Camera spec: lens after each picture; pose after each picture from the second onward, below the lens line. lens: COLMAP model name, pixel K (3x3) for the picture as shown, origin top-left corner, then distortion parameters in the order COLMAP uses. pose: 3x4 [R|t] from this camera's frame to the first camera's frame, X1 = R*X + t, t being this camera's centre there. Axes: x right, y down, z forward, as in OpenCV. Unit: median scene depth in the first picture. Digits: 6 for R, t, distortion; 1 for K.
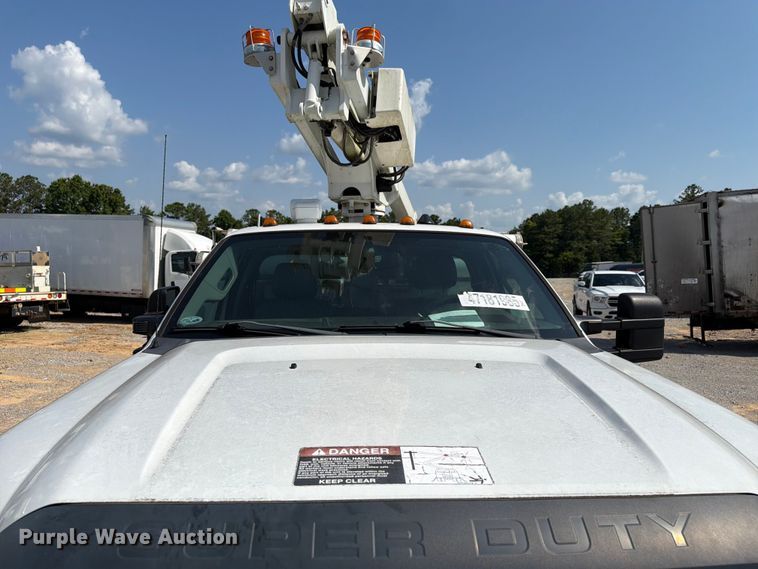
lens RADIAL K [[537.4, 0, 373.6], [0, 537.4, 287.1], [0, 0, 1]] dist [0.044955, -0.058222]
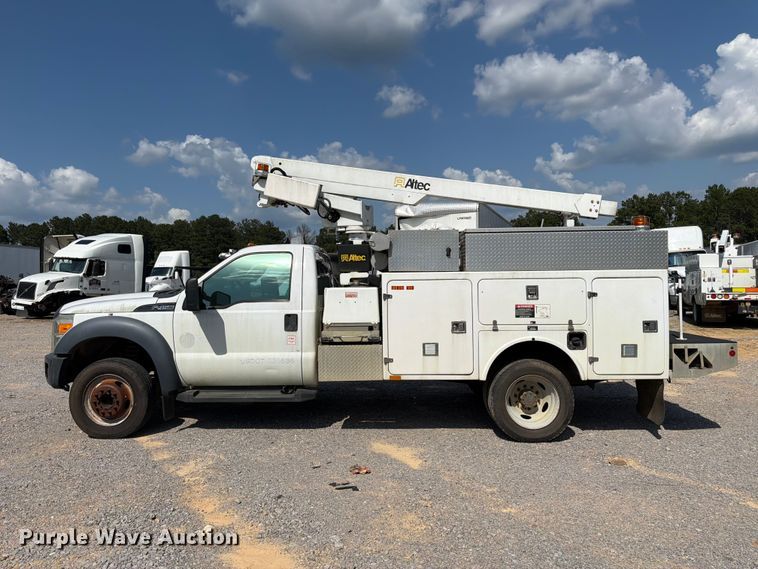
lens RADIAL K [[537.4, 0, 387.9], [0, 537.4, 279.6], [0, 0, 1]] dist [0.044955, -0.058222]
pose [[-0.039619, -0.010010, -0.999165, 0.492892], [-0.014064, 0.999856, -0.009459, 0.006239], [0.999116, 0.013677, -0.039754, 0.362193]]
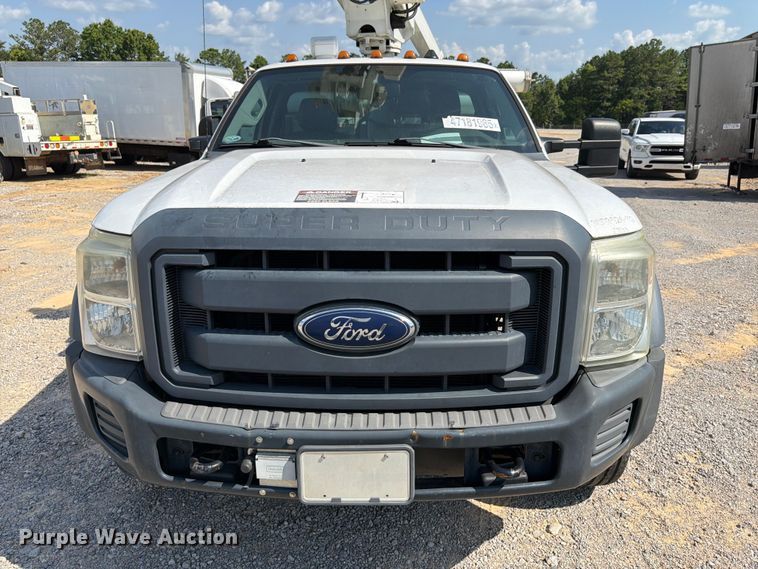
lens RADIAL K [[537.4, 0, 373.4], [0, 537.4, 282.6], [0, 0, 1]] dist [0.044955, -0.058222]
pose [[0.996991, 0.018623, -0.075250, 0.017905], [0.001090, 0.967251, 0.253820, 0.011675], [0.077512, -0.253138, 0.964320, -0.054214]]
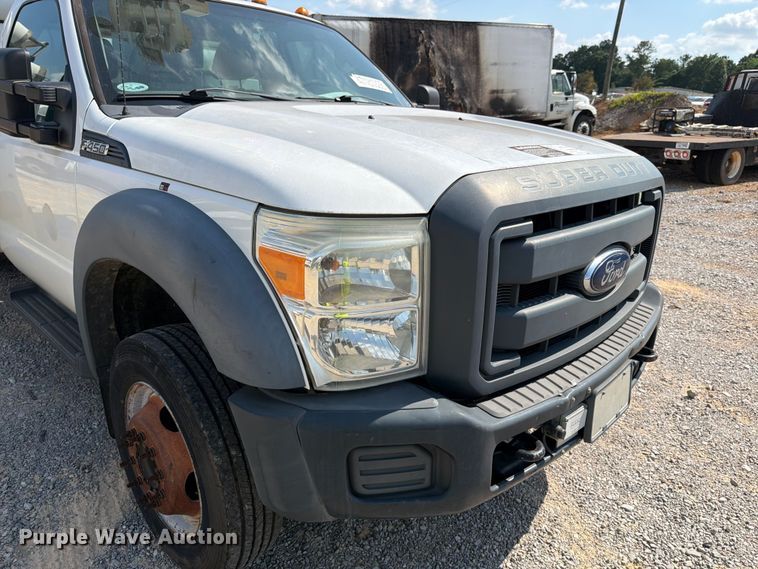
lens RADIAL K [[537.4, 0, 383.1], [0, 537.4, 284.5], [0, 0, 1]] dist [0.044955, -0.058222]
pose [[0.721685, -0.190768, 0.665416, -0.121762], [-0.025434, 0.953319, 0.300891, 0.016513], [-0.691754, -0.234073, 0.683144, 0.003892]]
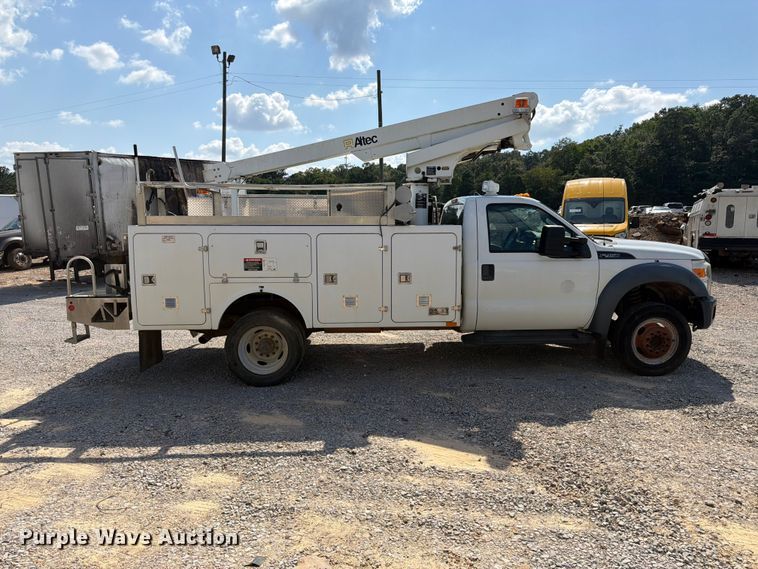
lens RADIAL K [[537.4, 0, 376.7], [0, 537.4, 289.5], [0, 0, 1]] dist [0.044955, -0.058222]
pose [[-0.014674, -0.124091, 0.992162, -0.528646], [0.027270, 0.991850, 0.124455, -0.007051], [-0.999520, 0.028883, -0.011170, 0.364366]]
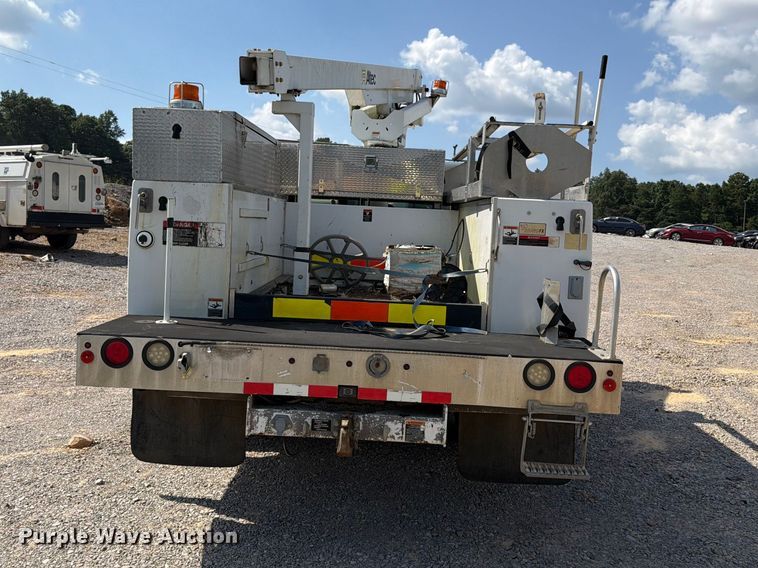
lens RADIAL K [[715.5, 0, 394.2], [0, 715.5, 258.8], [0, 0, 1]] dist [0.059738, 0.000000]
pose [[-0.998009, -0.056190, 0.028640, -0.034283], [-0.053720, 0.995287, 0.080733, -0.005312], [-0.033041, 0.079033, -0.996324, 0.846743]]
